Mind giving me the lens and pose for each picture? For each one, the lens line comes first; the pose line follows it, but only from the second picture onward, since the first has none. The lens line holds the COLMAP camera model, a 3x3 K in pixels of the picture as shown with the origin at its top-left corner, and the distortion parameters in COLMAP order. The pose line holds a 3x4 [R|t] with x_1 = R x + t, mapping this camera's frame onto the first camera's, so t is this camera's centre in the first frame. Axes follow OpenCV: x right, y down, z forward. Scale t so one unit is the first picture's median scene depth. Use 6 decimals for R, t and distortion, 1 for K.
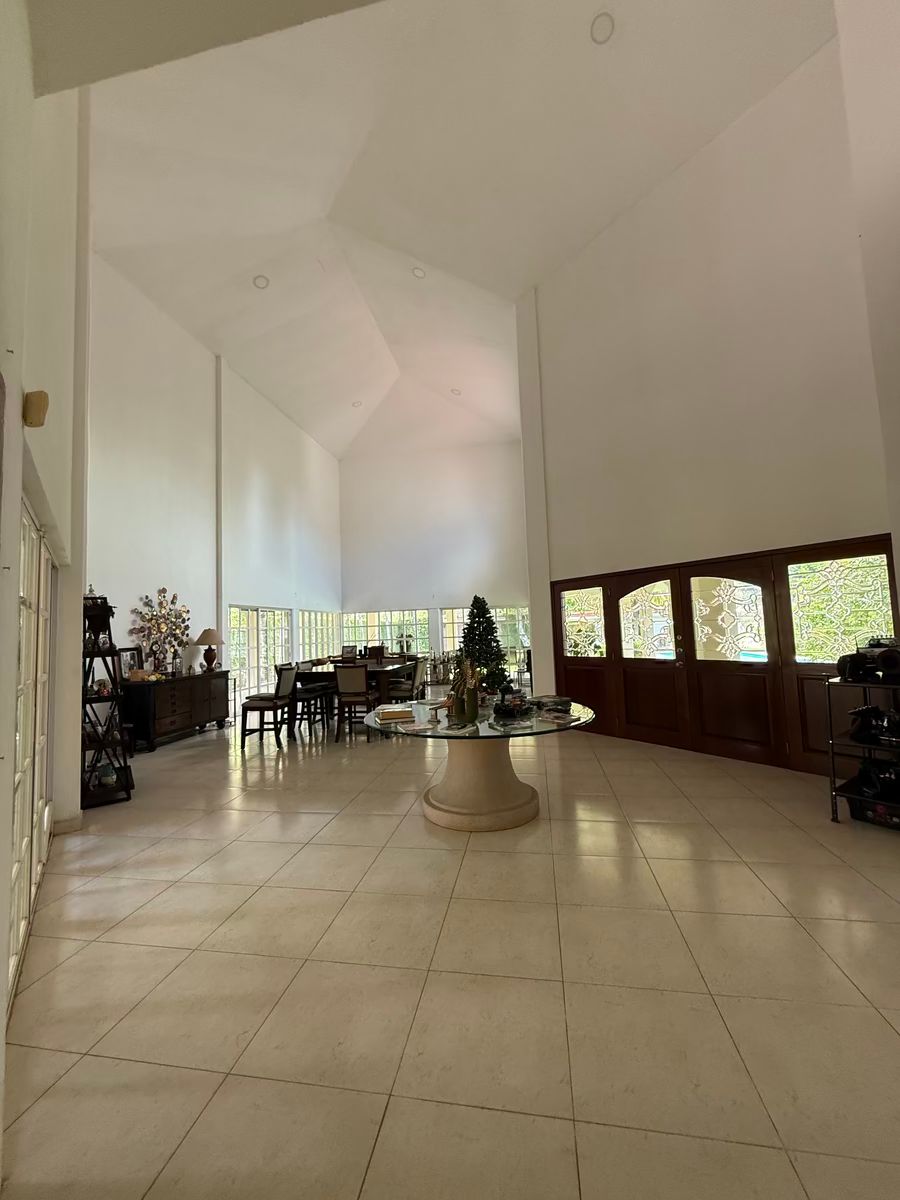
lens RADIAL K [[477.6, 0, 447.8], [0, 477.6, 596.8], [0, 0, 1]] dist [0.001077, -0.000030]
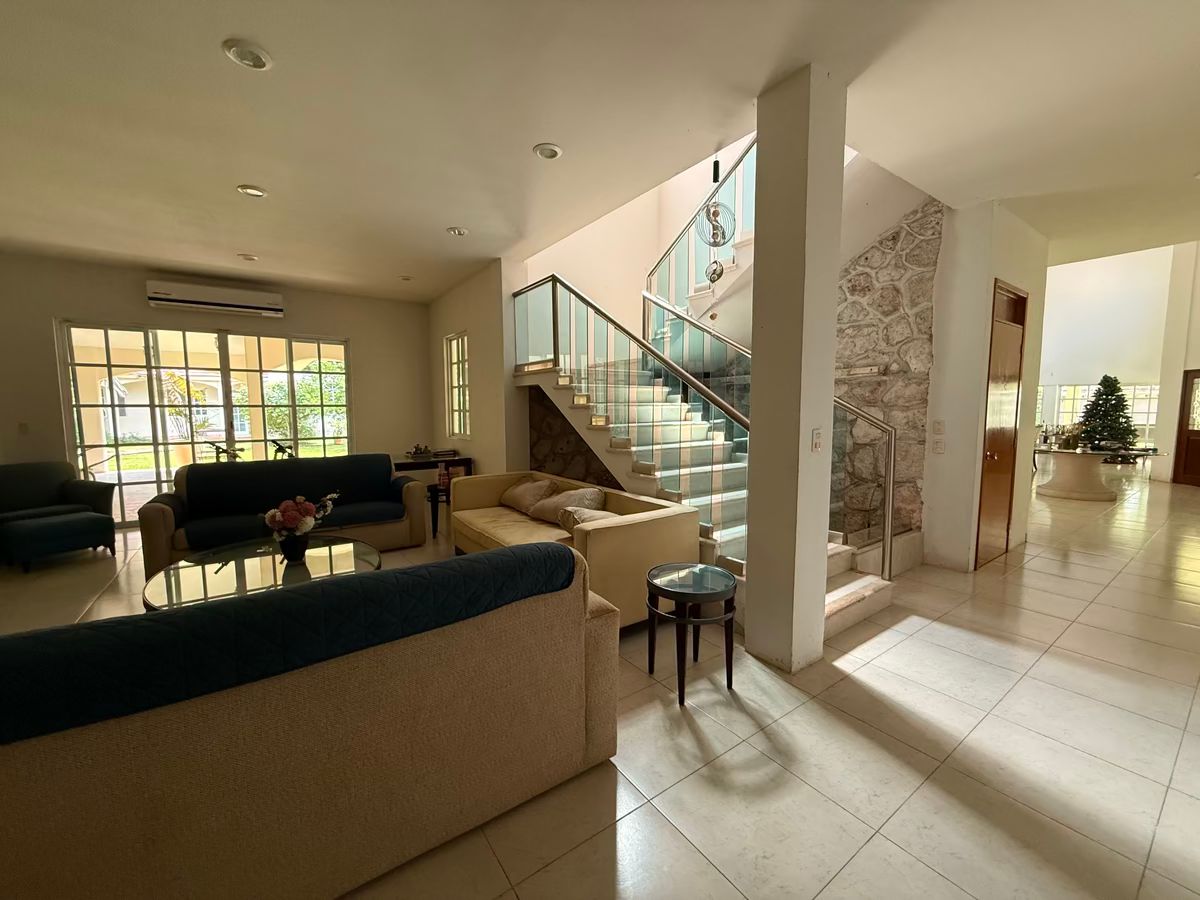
lens RADIAL K [[477.6, 0, 600.0], [0, 477.6, 450.0], [0, 0, 1]] dist [0.001077, -0.000030]
pose [[0.716172, 0.095985, -0.691292, 0.003047], [0.027349, 0.985877, 0.165221, -0.068363], [0.697388, -0.137233, 0.703433, -0.901986]]
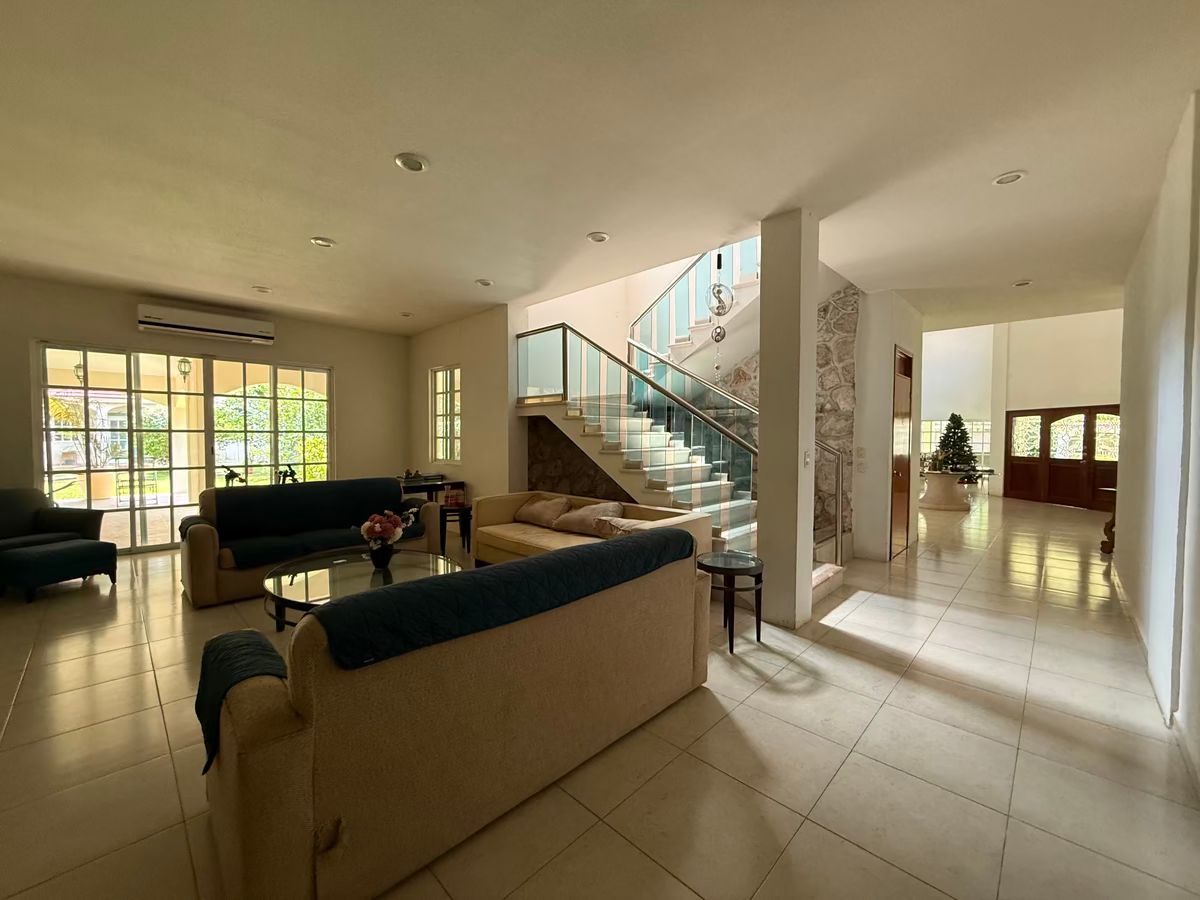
lens RADIAL K [[477.6, 0, 600.0], [0, 477.6, 450.0], [0, 0, 1]] dist [0.001077, -0.000030]
pose [[0.831384, 0.056329, -0.552836, -0.030051], [0.005252, 0.994008, 0.109180, -0.078195], [0.555674, -0.093674, 0.826106, -1.067450]]
